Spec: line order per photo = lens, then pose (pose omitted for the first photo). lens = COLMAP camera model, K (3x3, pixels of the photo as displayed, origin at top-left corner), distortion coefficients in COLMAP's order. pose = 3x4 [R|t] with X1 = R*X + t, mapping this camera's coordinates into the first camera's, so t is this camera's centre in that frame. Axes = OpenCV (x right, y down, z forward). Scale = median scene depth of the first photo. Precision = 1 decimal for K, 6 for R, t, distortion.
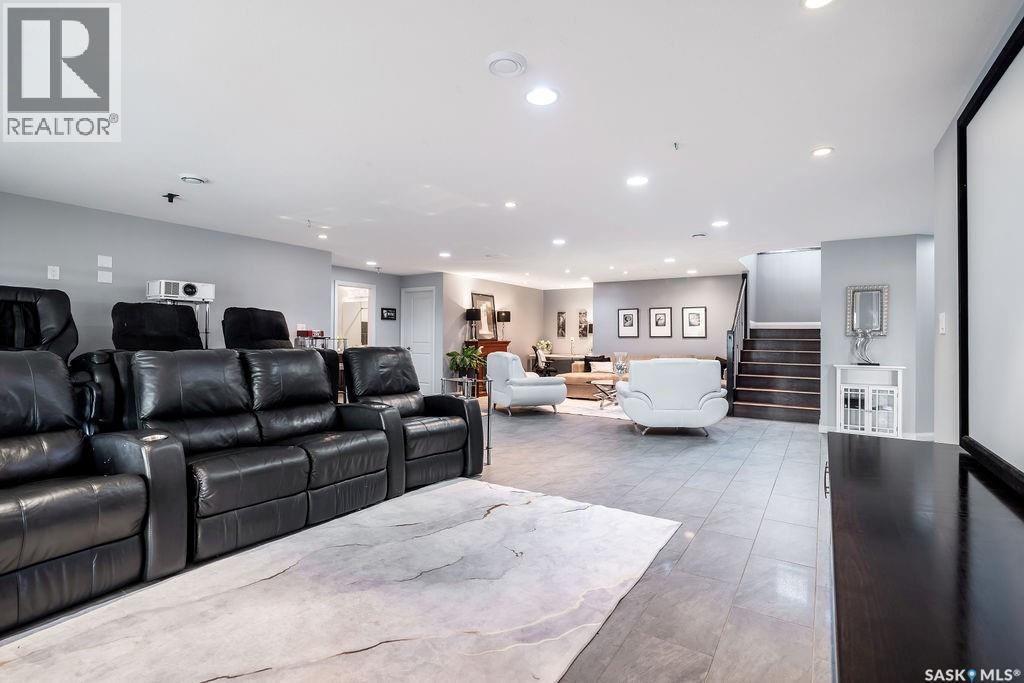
lens RADIAL K [[482.8, 0, 514.3], [0, 482.8, 334.8], [0, 0, 1]] dist [-0.008984, 0.000658]
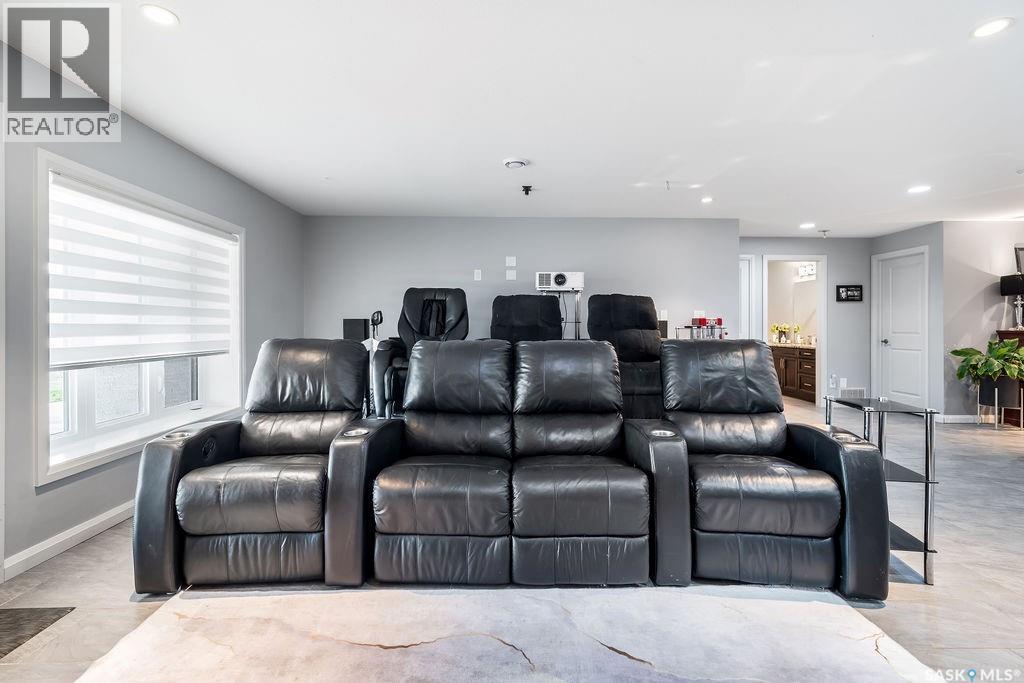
lens RADIAL K [[482.8, 0, 514.3], [0, 482.8, 334.8], [0, 0, 1]] dist [-0.008984, 0.000658]
pose [[0.562279, 0.005885, -0.826926, 0.125858], [0.011233, 0.999828, 0.014754, 0.006256], [0.826871, -0.017585, 0.562117, 0.433697]]
